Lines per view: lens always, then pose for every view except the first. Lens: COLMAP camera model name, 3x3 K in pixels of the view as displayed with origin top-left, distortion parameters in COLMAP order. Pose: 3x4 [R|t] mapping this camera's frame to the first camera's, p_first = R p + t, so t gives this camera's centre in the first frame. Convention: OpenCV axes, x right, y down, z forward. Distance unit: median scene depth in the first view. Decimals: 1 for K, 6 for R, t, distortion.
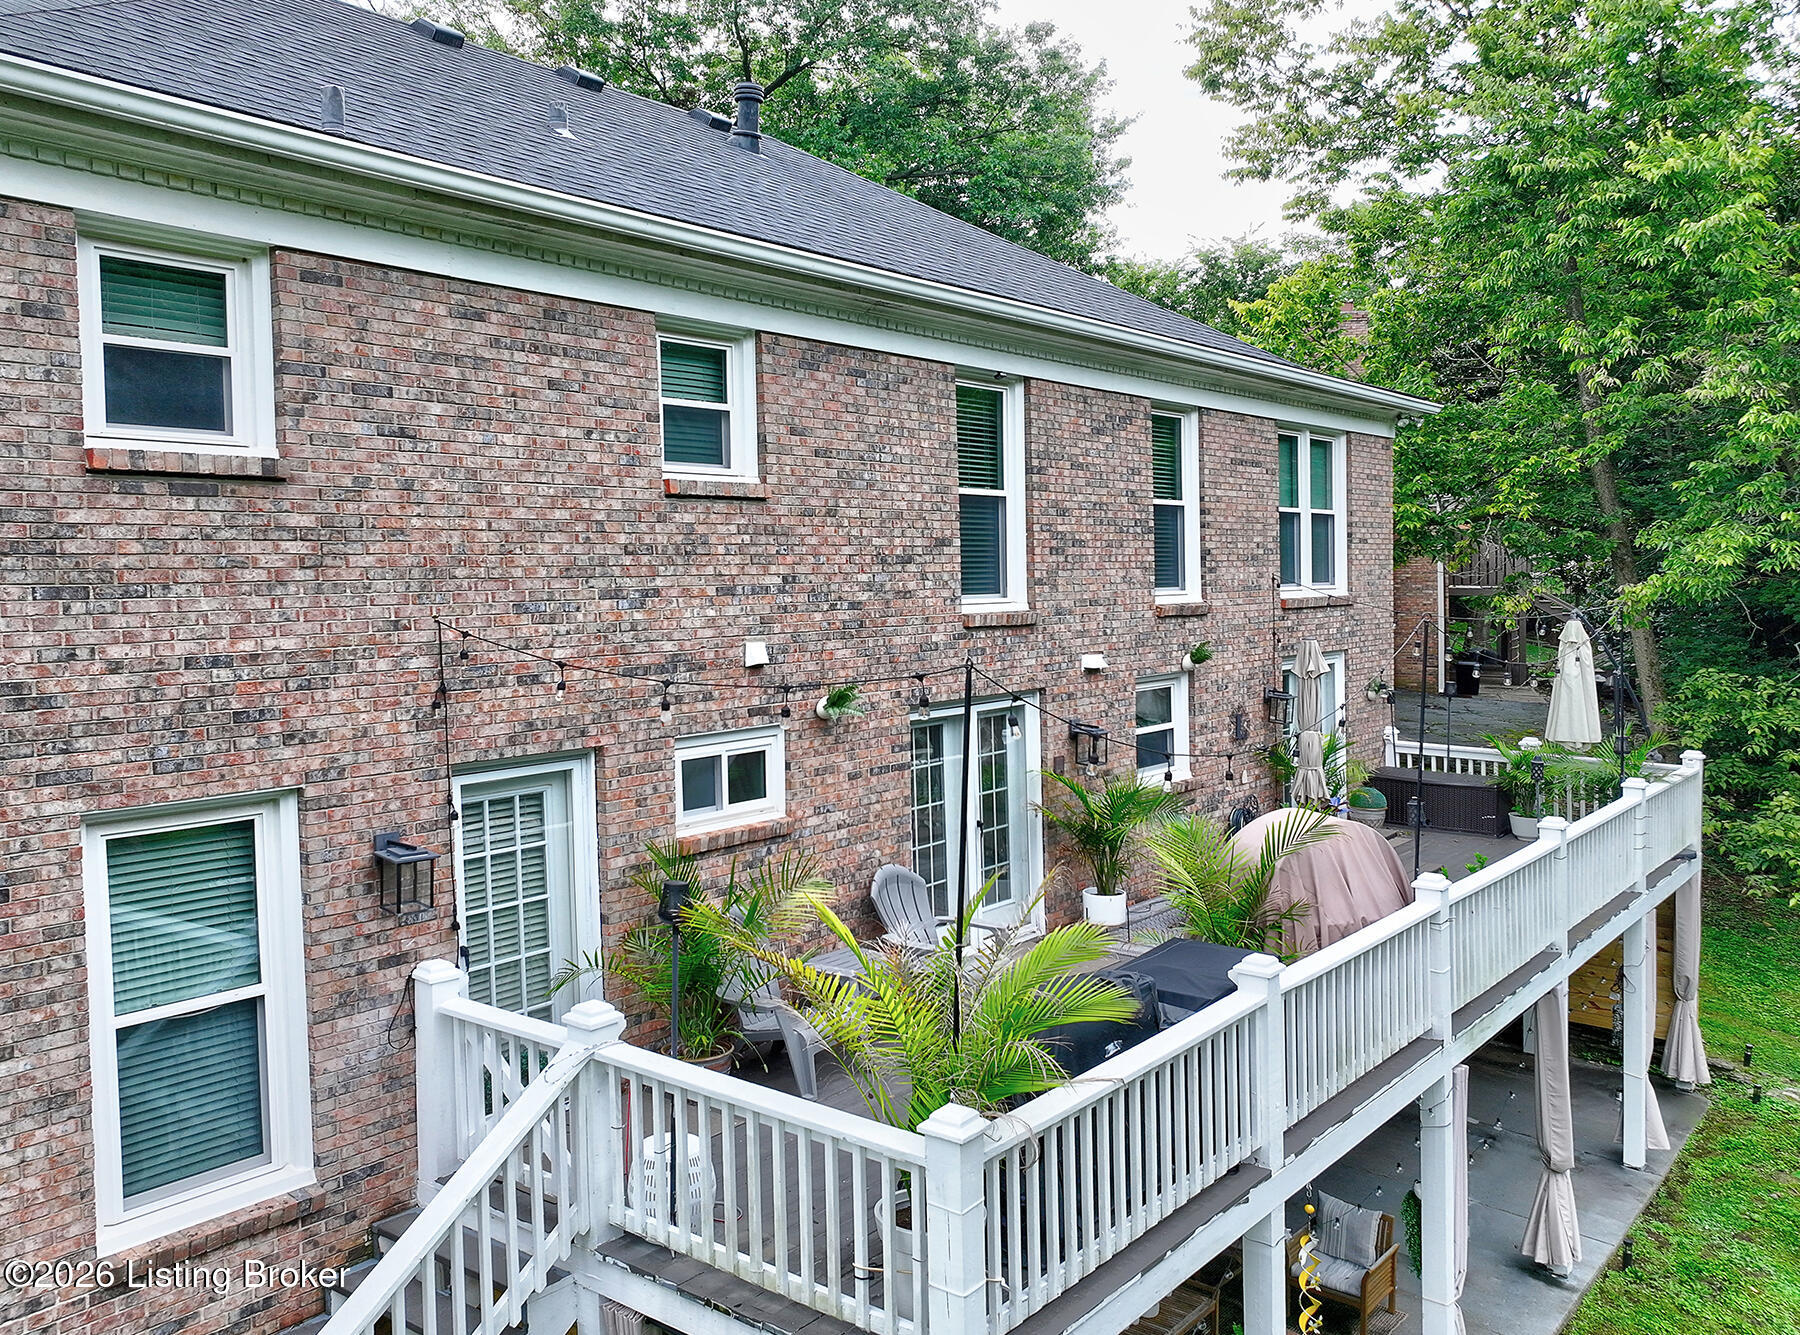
lens RADIAL K [[1111.2, 0, 791.3], [0, 1111.2, 611.3], [0, 0, 1]] dist [0.001148, -0.000836]
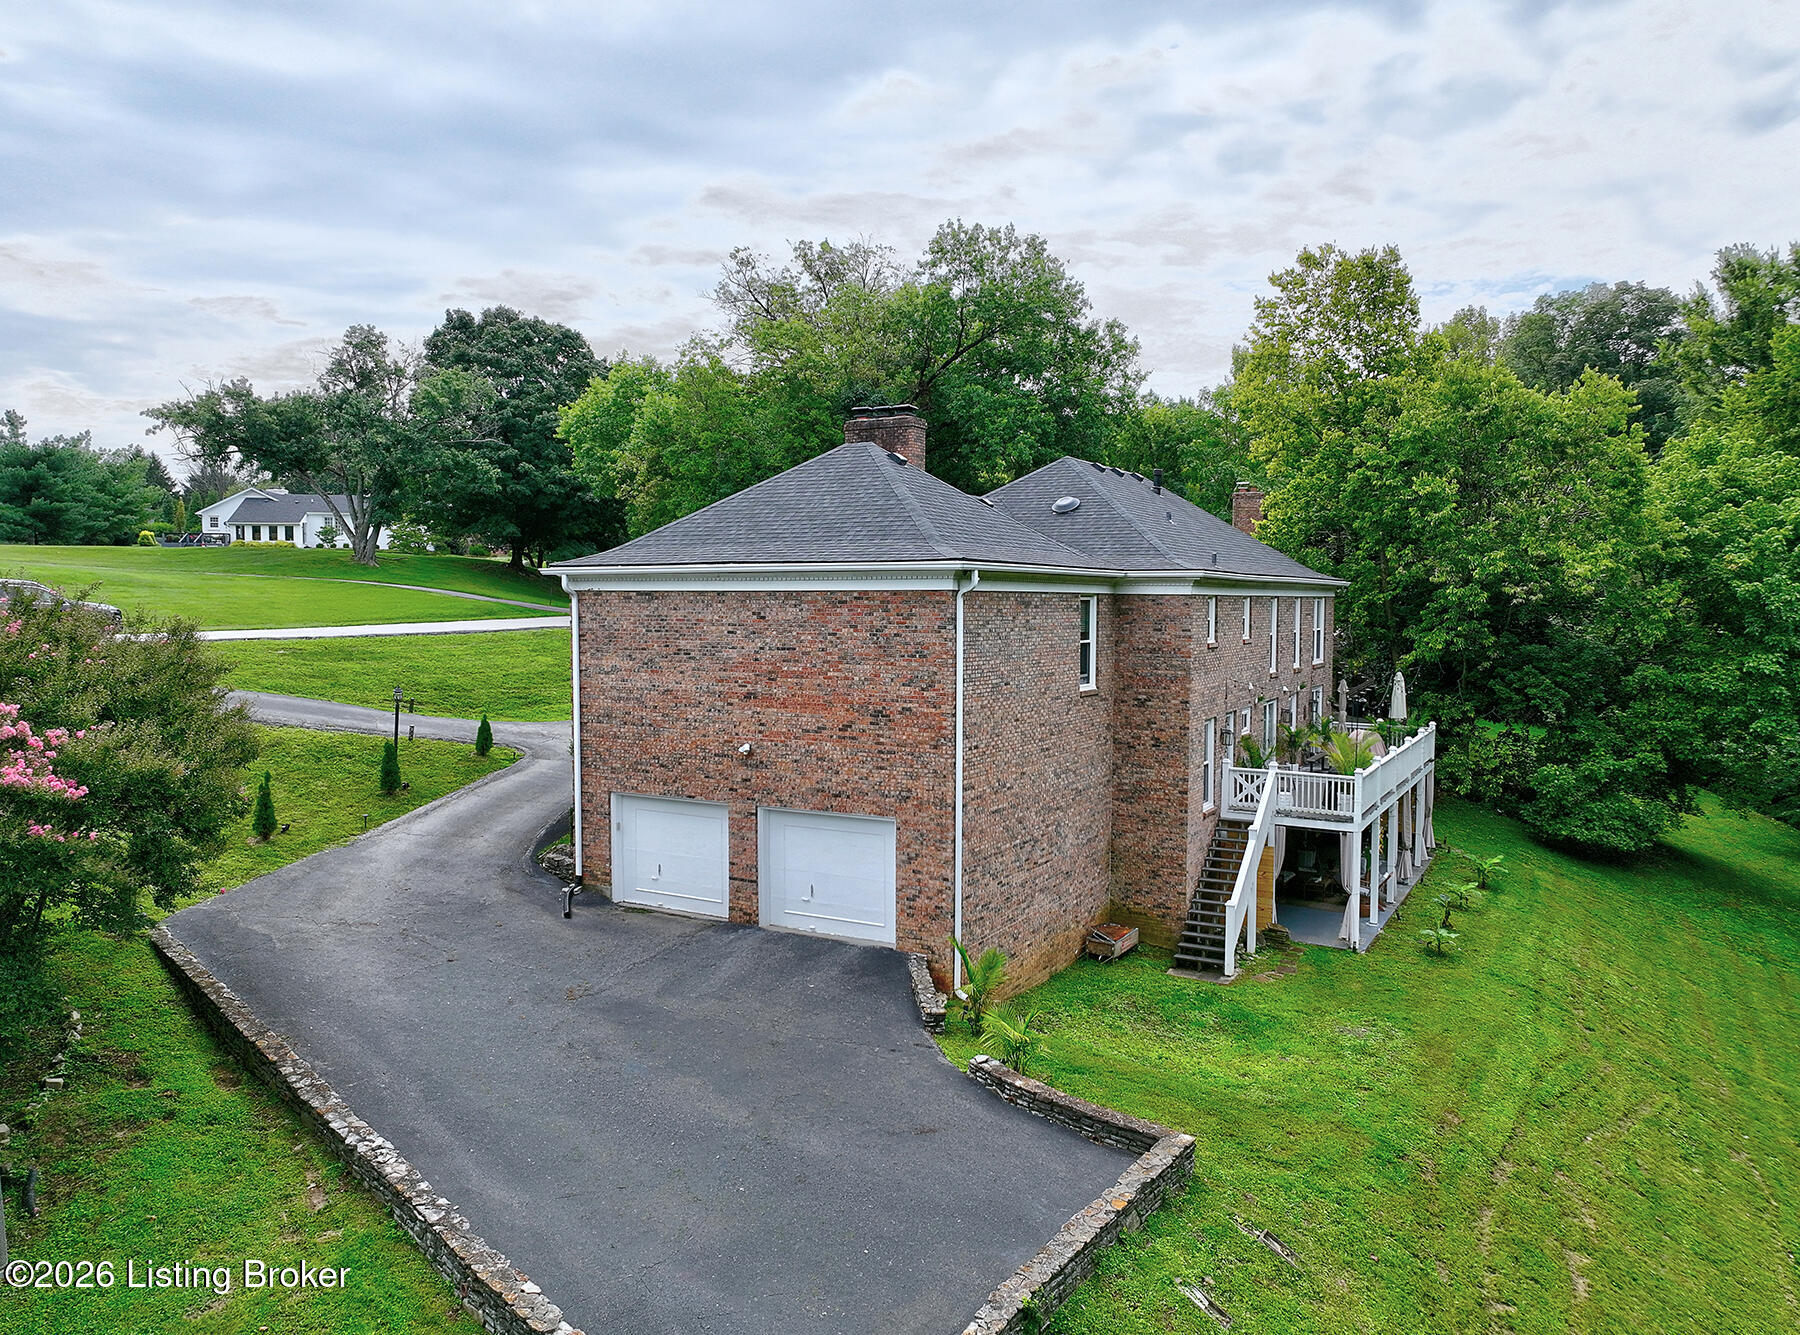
lens RADIAL K [[1247.4, 0, 911.9], [0, 1247.4, 666.8], [0, 0, 1]] dist [-0.008399, 0.023224]
pose [[0.939811, 0.004877, 0.341661, -1.885901], [-0.013117, 0.999676, 0.021812, -0.074576], [-0.341444, -0.024981, 0.939570, -1.875297]]
